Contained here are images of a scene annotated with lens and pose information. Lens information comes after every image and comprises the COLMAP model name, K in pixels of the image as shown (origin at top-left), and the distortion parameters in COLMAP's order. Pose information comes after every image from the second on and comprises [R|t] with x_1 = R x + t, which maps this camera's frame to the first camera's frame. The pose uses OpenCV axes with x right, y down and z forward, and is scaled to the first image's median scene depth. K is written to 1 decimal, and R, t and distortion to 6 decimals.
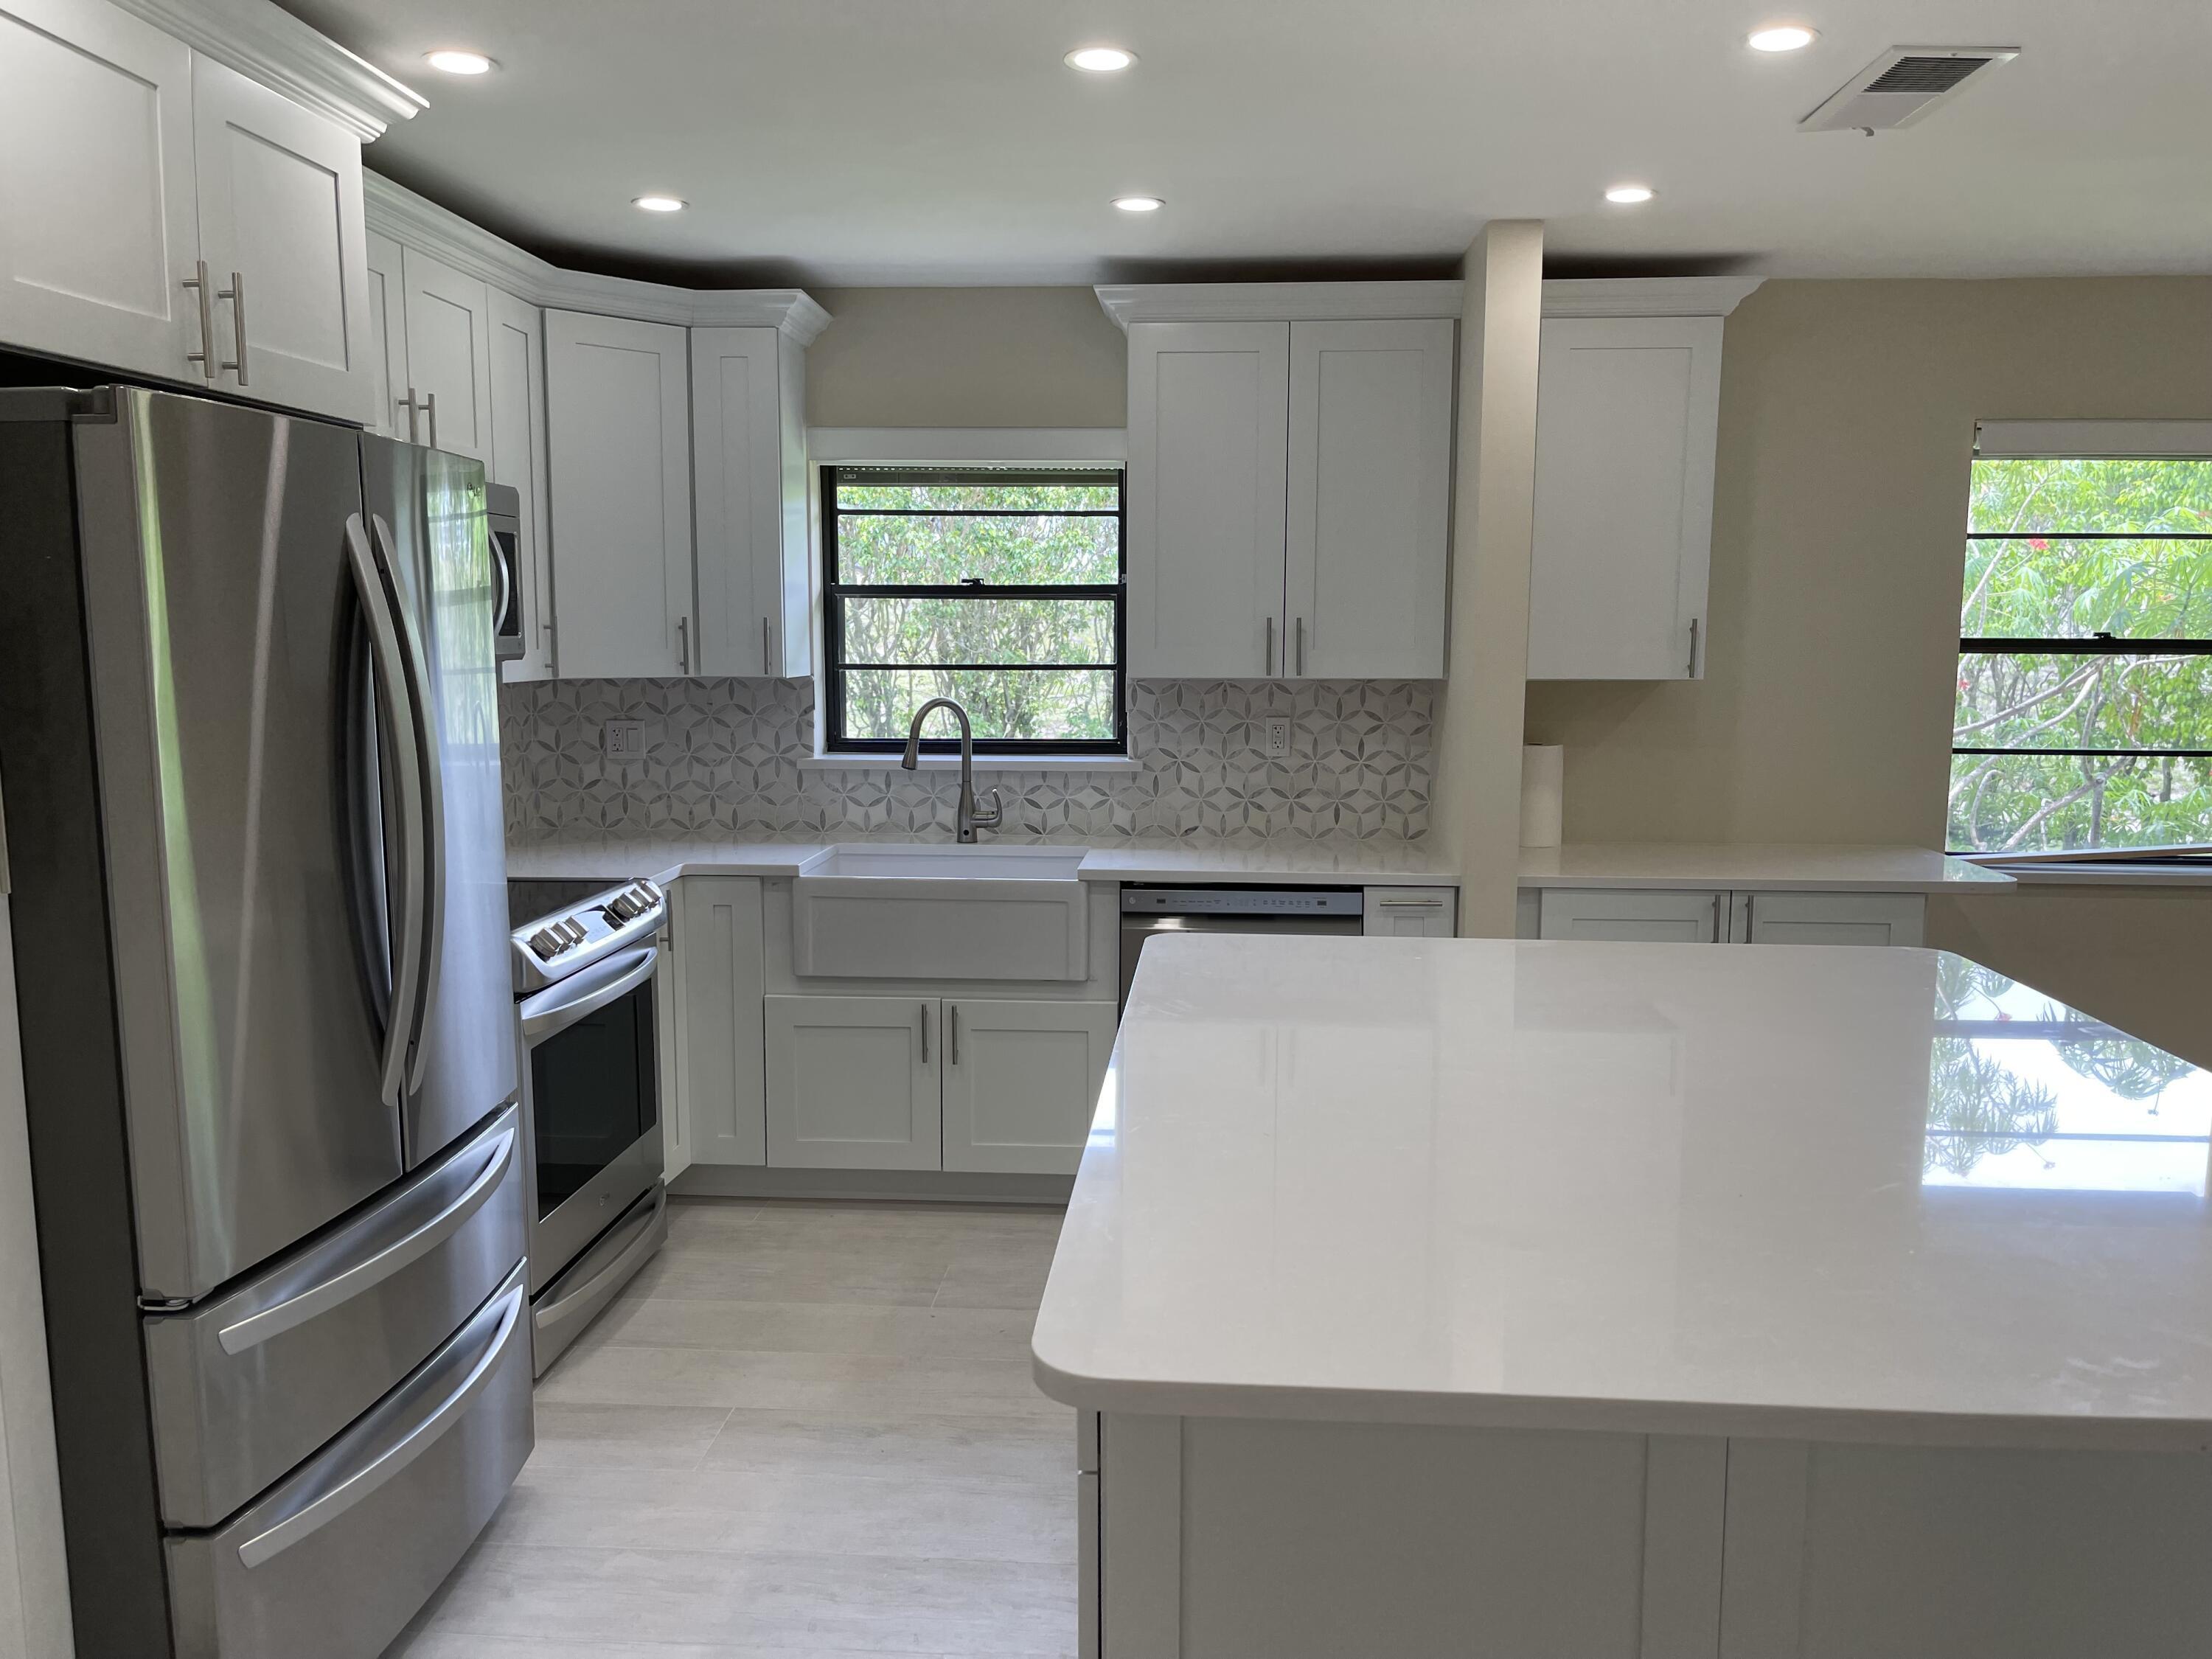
lens RADIAL K [[1668.7, 0, 1122.2], [0, 1668.7, 835.8], [0, 0, 1]] dist [0.068854, -0.097353]
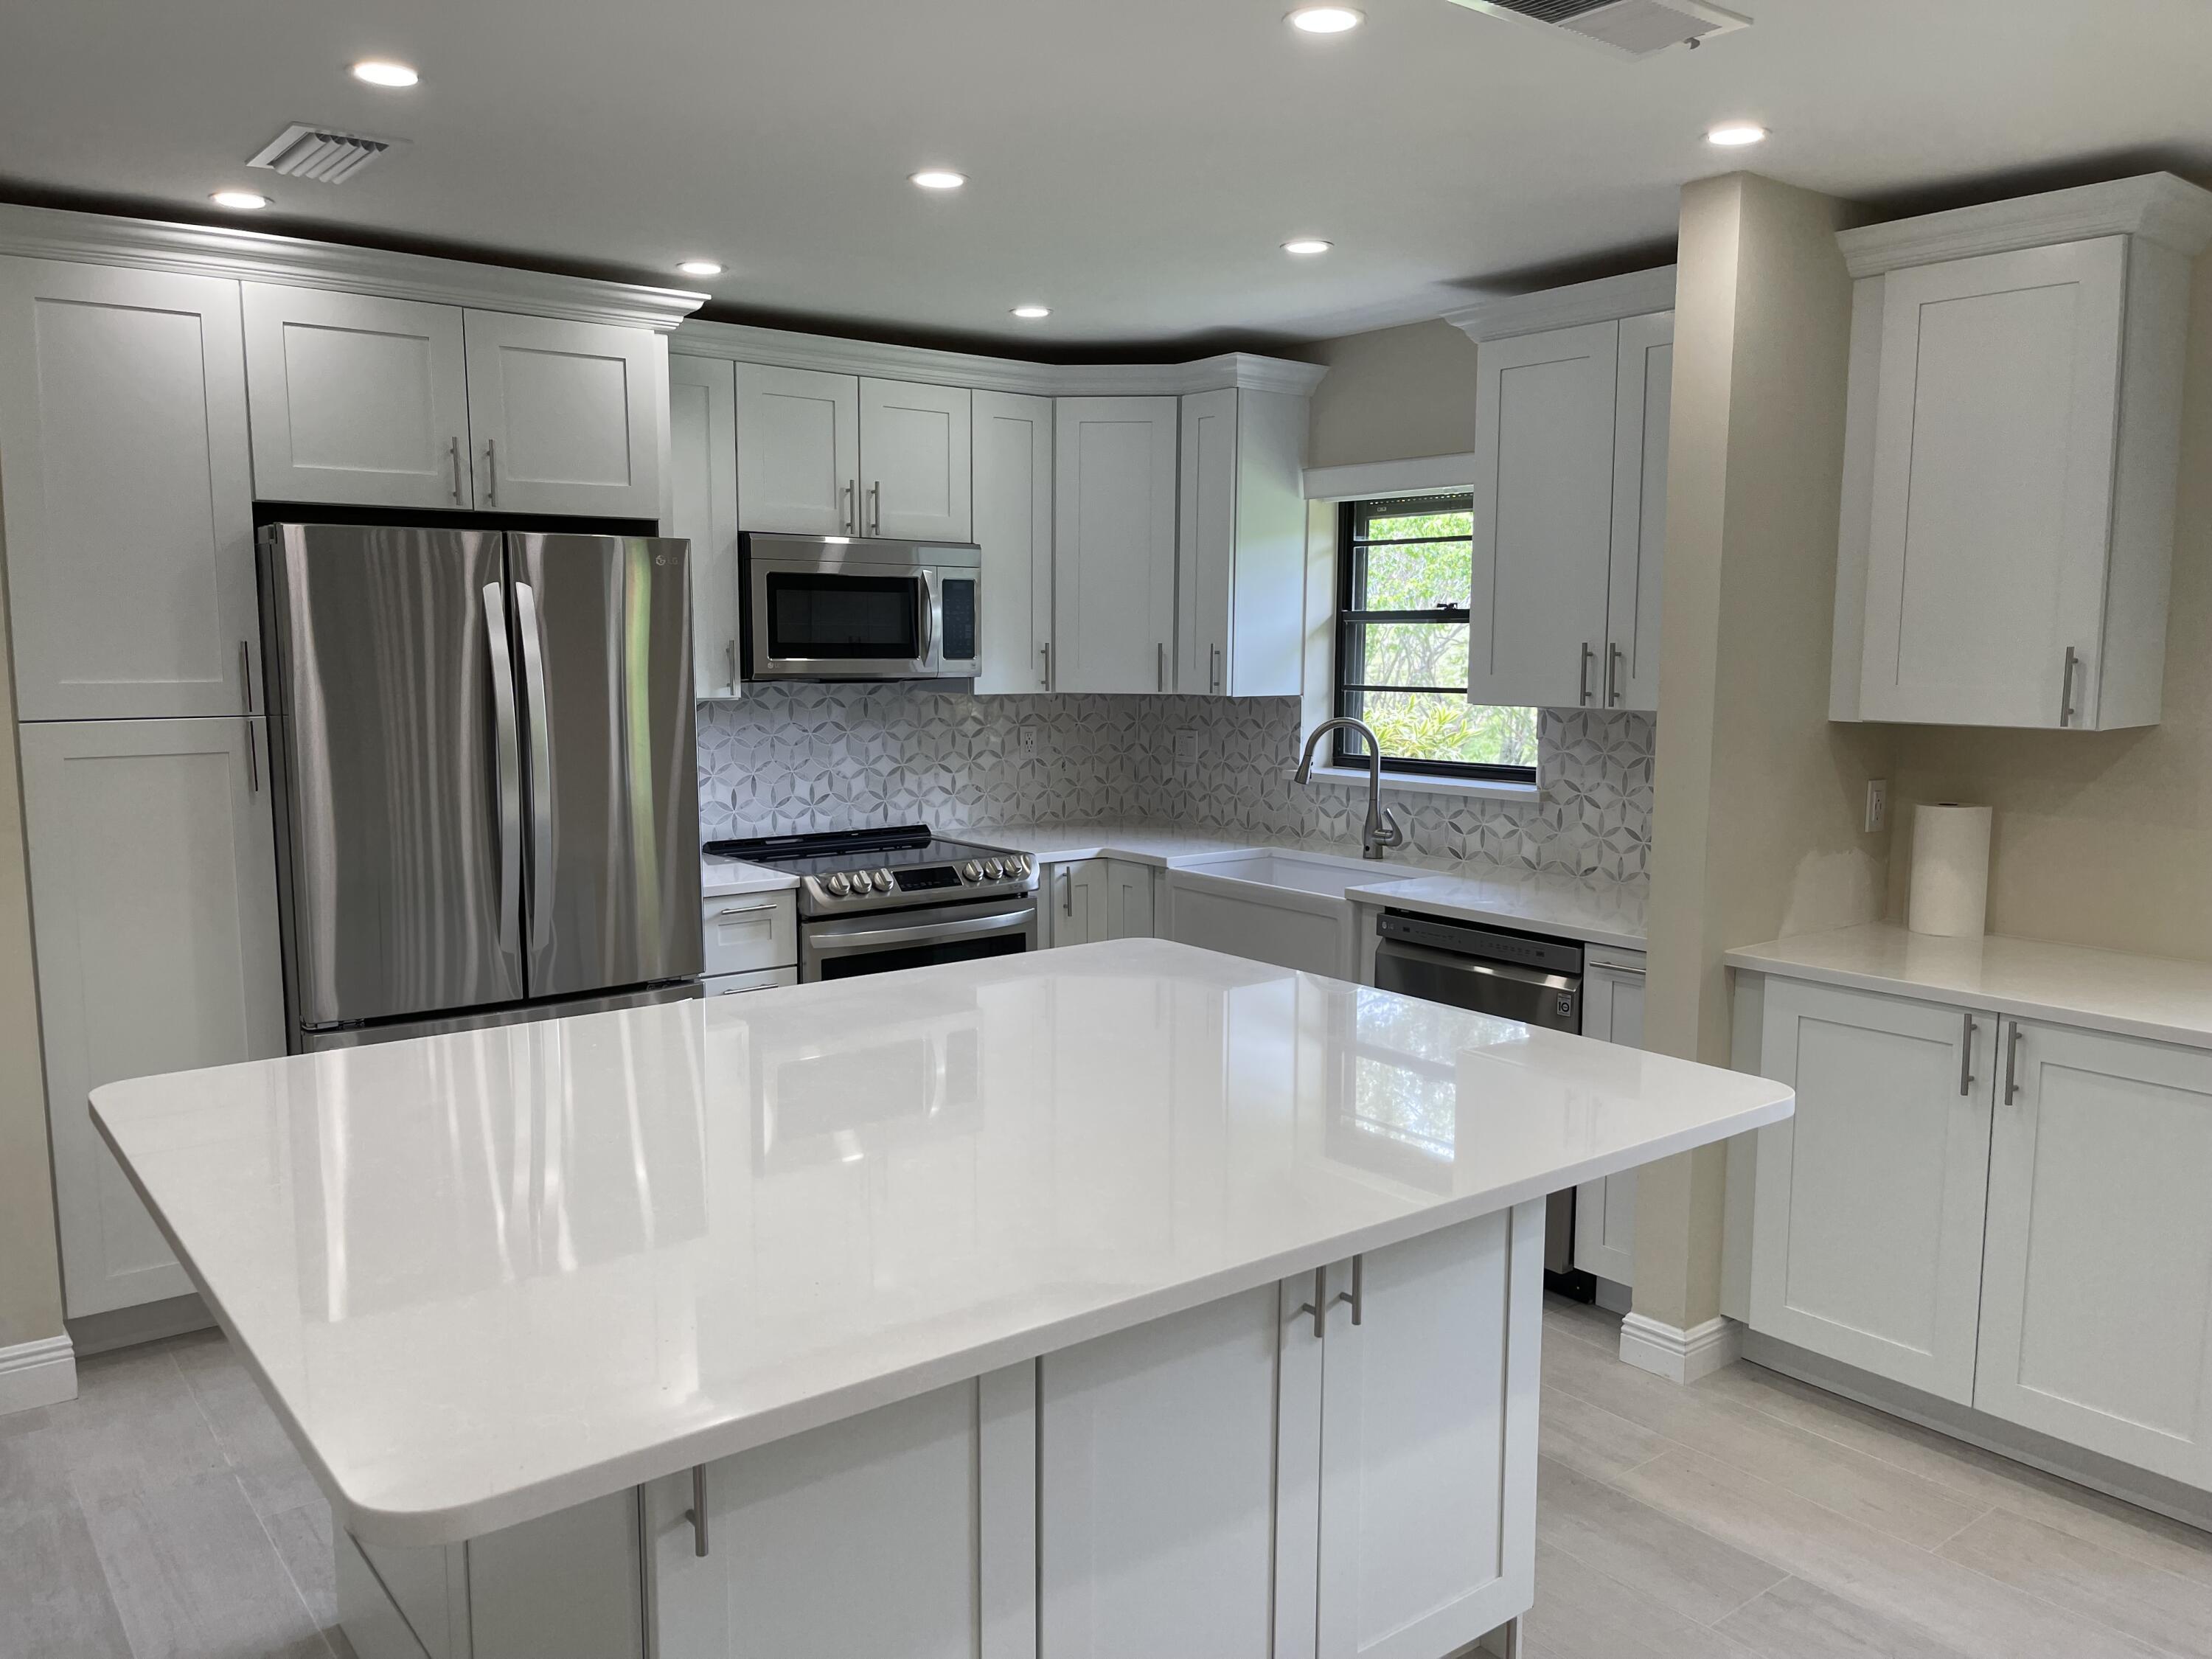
lens RADIAL K [[1668.7, 0, 1096.5], [0, 1668.7, 848.1], [0, 0, 1]] dist [0.068854, -0.097353]
pose [[0.661959, 0.093271, -0.743714, 0.557528], [-0.094401, 0.994701, 0.040725, -0.028099], [0.743571, 0.043249, 0.667256, 0.173696]]
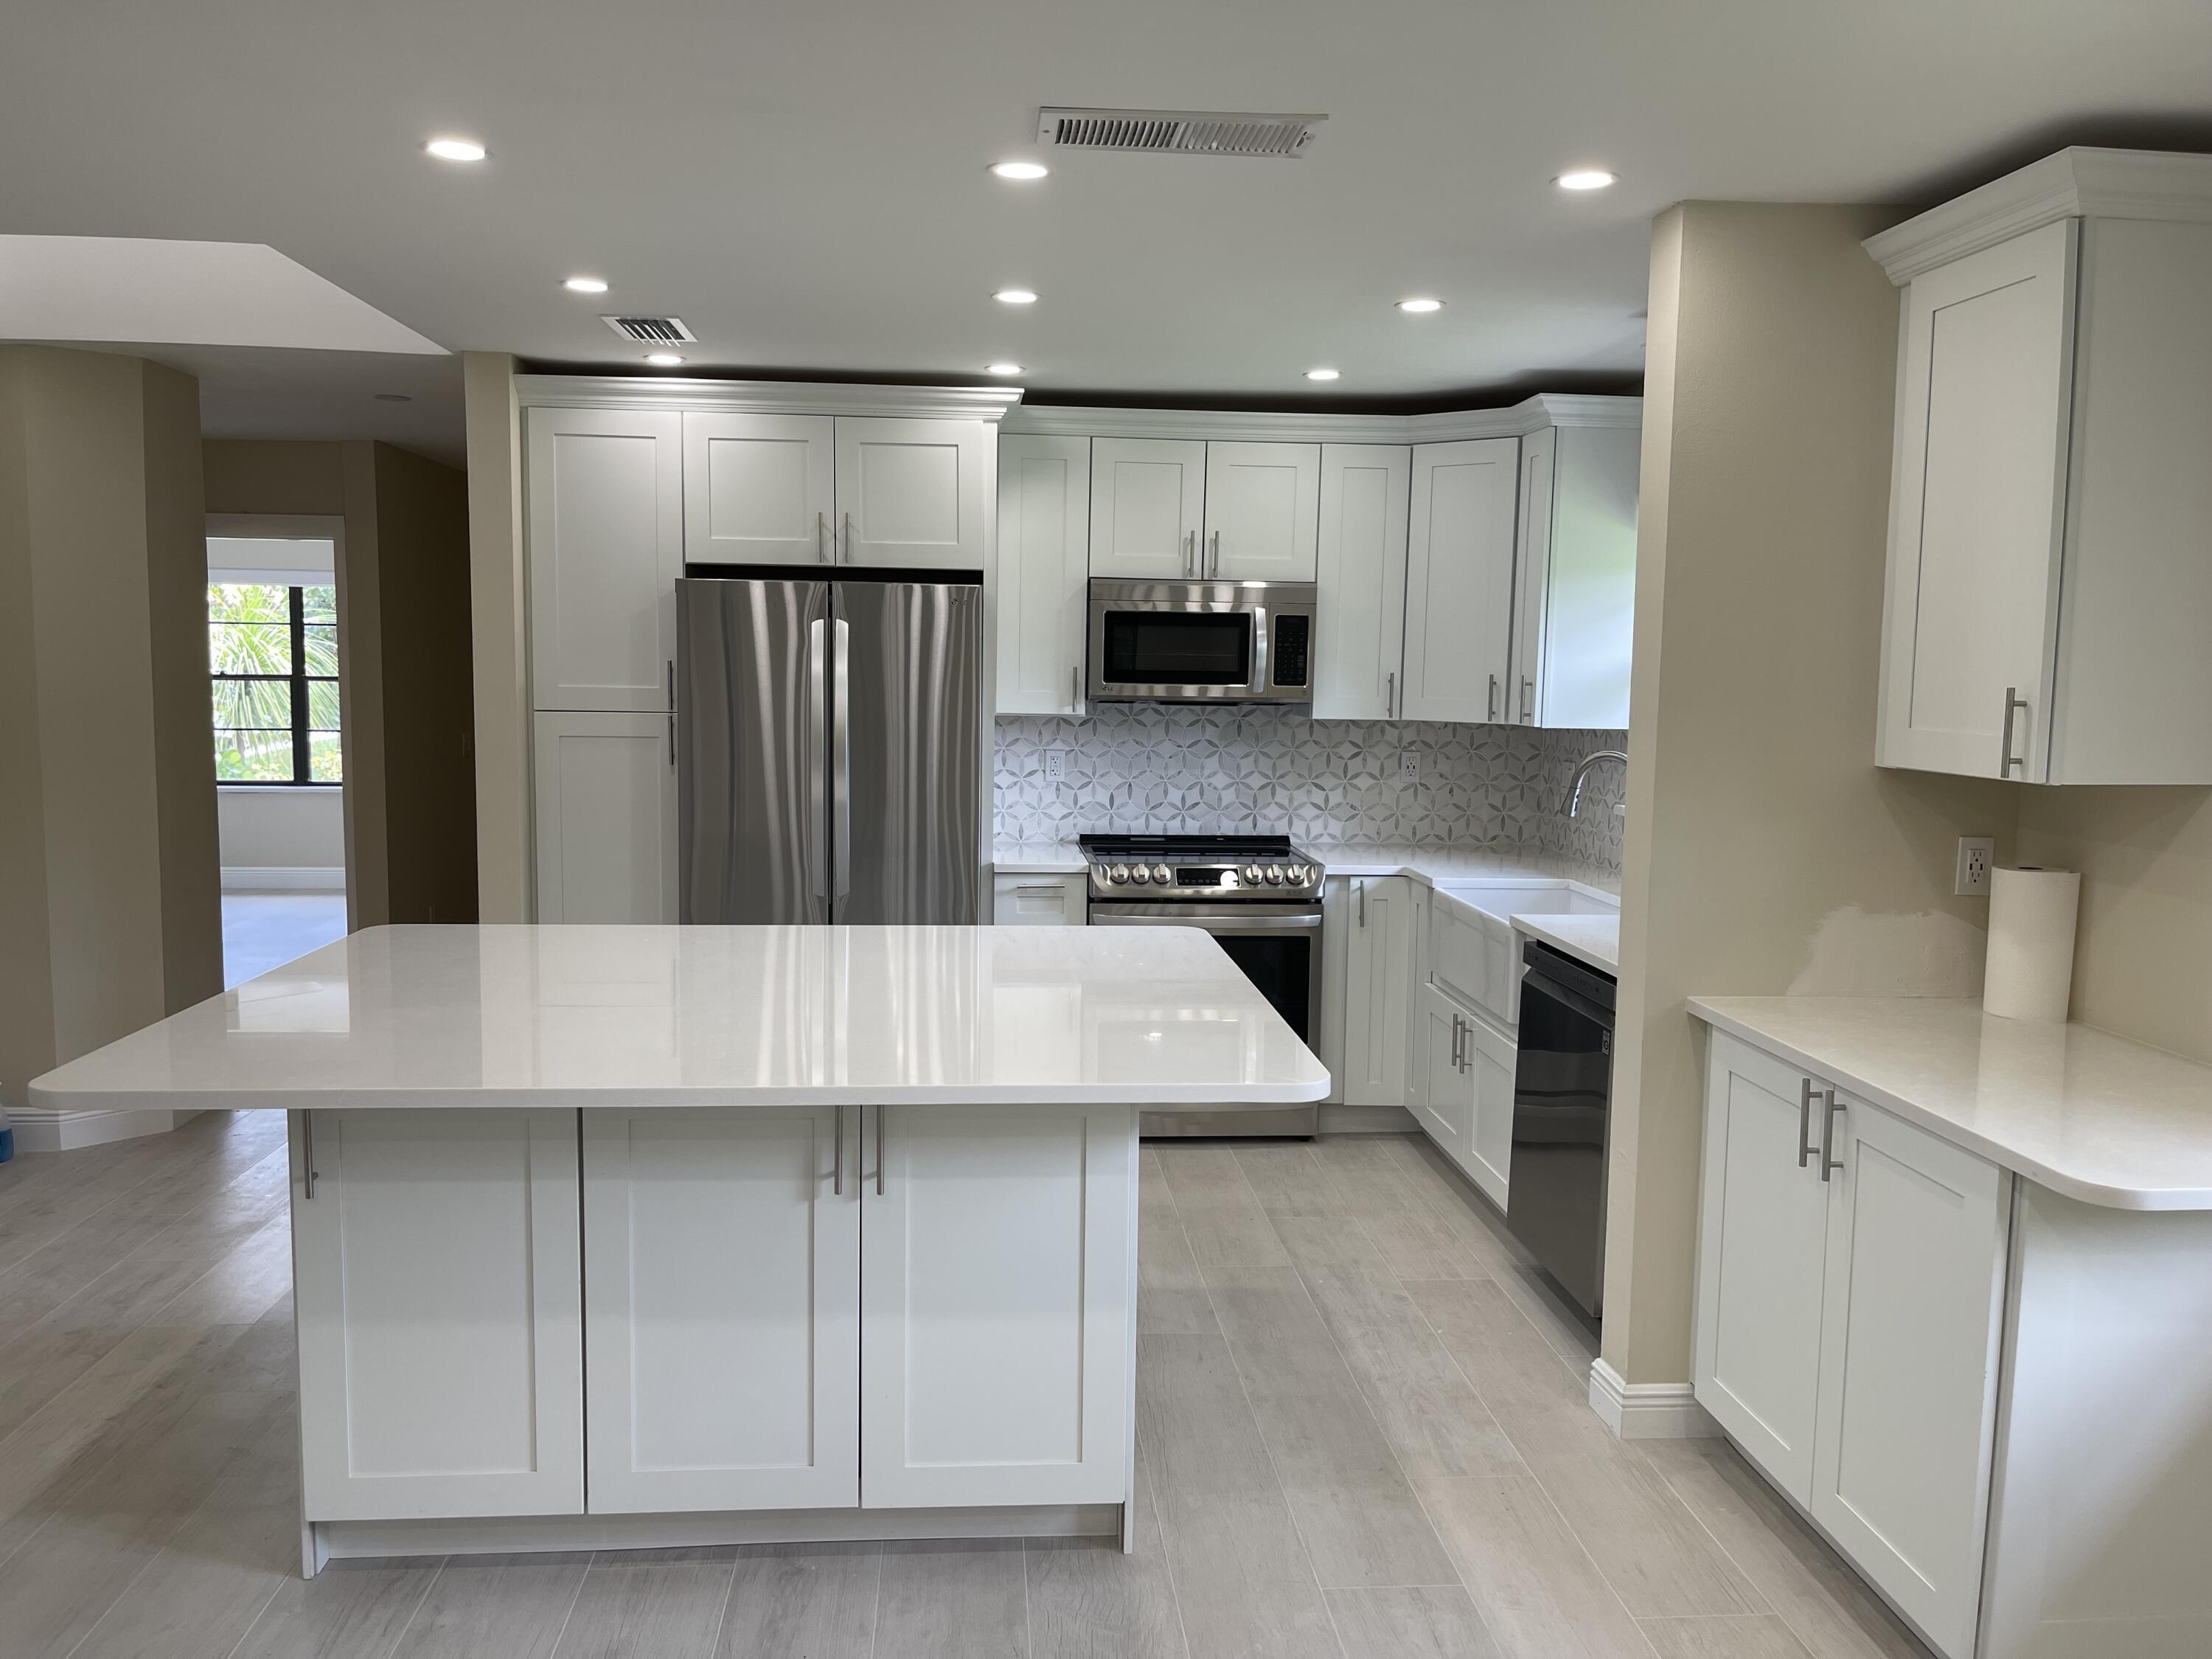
lens RADIAL K [[1668.7, 0, 1087.0], [0, 1668.7, 840.4], [0, 0, 1]] dist [0.068854, -0.097353]
pose [[0.138691, 0.104839, -0.984771, 0.849411], [-0.140305, 0.986431, 0.085255, -0.068971], [0.980347, 0.126344, 0.151519, 0.504070]]
